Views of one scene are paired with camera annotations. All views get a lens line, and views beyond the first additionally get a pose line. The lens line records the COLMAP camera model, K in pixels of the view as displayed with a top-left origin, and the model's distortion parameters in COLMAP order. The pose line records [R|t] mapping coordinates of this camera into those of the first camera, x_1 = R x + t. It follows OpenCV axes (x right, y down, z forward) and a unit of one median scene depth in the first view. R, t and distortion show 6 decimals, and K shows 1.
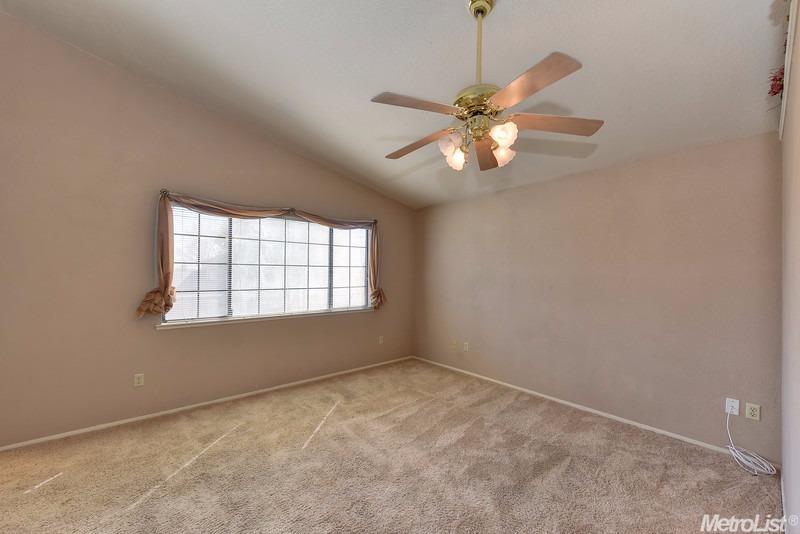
lens RADIAL K [[312.4, 0, 401.0], [0, 312.4, 268.7], [0, 0, 1]] dist [0.002969, -0.000422]
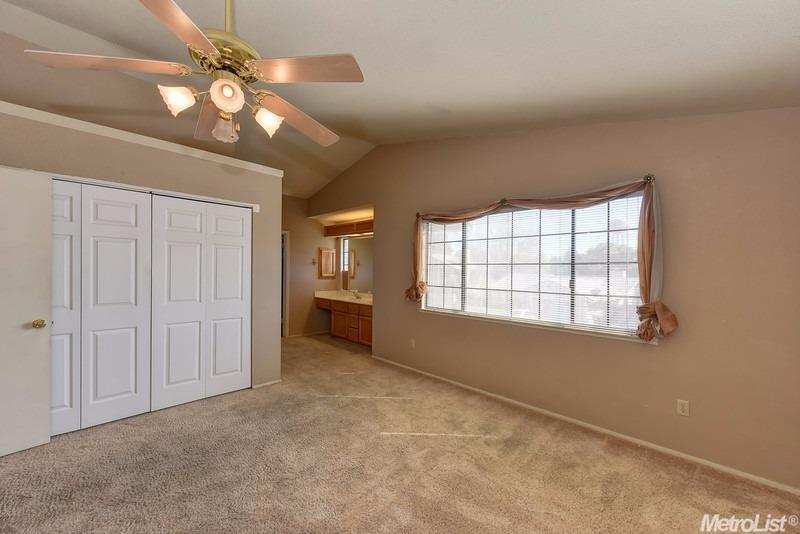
lens RADIAL K [[312.4, 0, 401.0], [0, 312.4, 268.7], [0, 0, 1]] dist [0.002969, -0.000422]
pose [[0.084881, -0.007141, -0.996366, 0.568033], [0.005534, 0.999962, -0.006695, 0.007971], [0.996376, -0.004946, 0.084917, 0.714892]]
